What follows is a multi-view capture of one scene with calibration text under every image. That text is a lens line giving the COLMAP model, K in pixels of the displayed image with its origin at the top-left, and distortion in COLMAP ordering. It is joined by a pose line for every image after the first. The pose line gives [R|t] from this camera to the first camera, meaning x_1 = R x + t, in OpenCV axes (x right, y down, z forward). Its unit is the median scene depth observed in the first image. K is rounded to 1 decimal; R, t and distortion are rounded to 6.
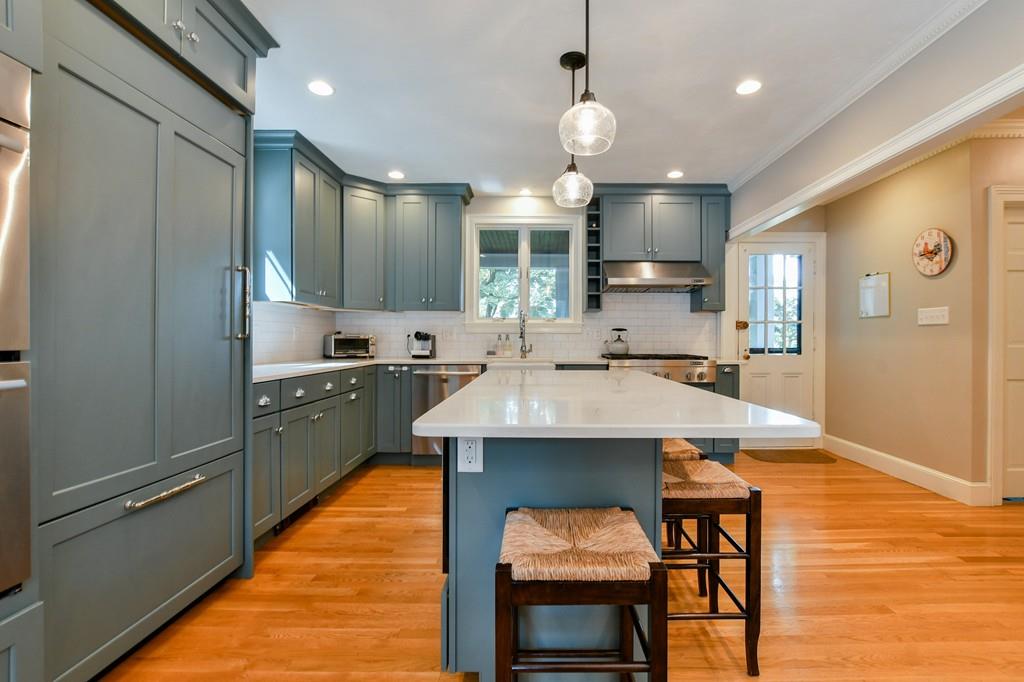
lens RADIAL K [[447.1, 0, 510.8], [0, 447.1, 338.0], [0, 0, 1]] dist [-0.016725, 0.003676]
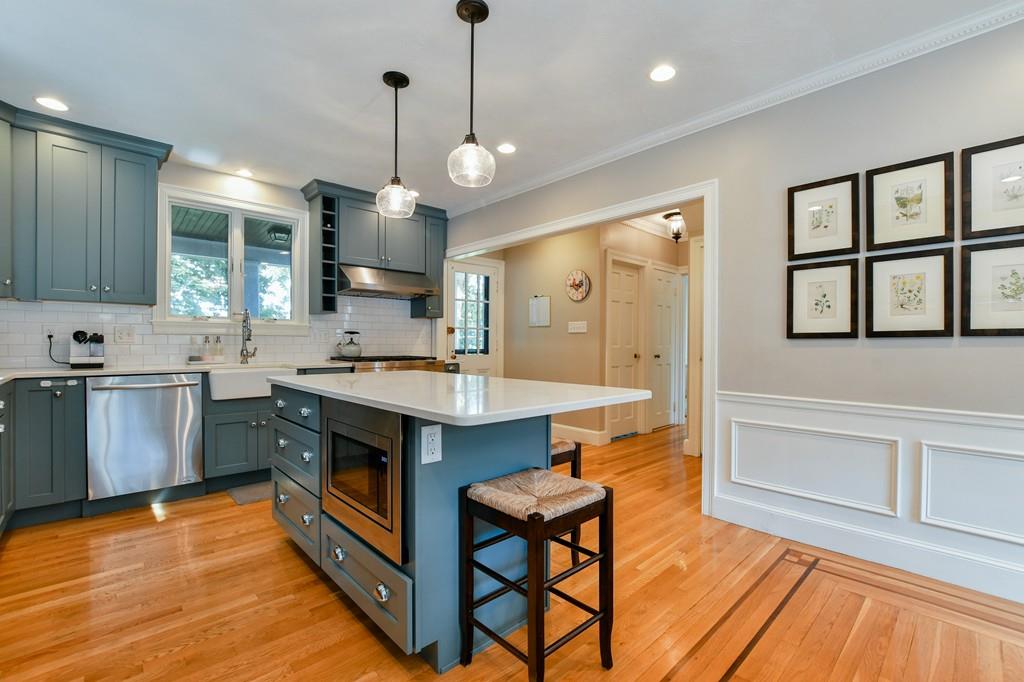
lens RADIAL K [[447.1, 0, 504.9], [0, 447.1, 344.0], [0, 0, 1]] dist [-0.016725, 0.003676]
pose [[0.740368, -0.001544, 0.672200, -0.180736], [-0.003314, 0.999977, 0.005946, 0.000027], [-0.672194, -0.006630, 0.740346, 0.016295]]
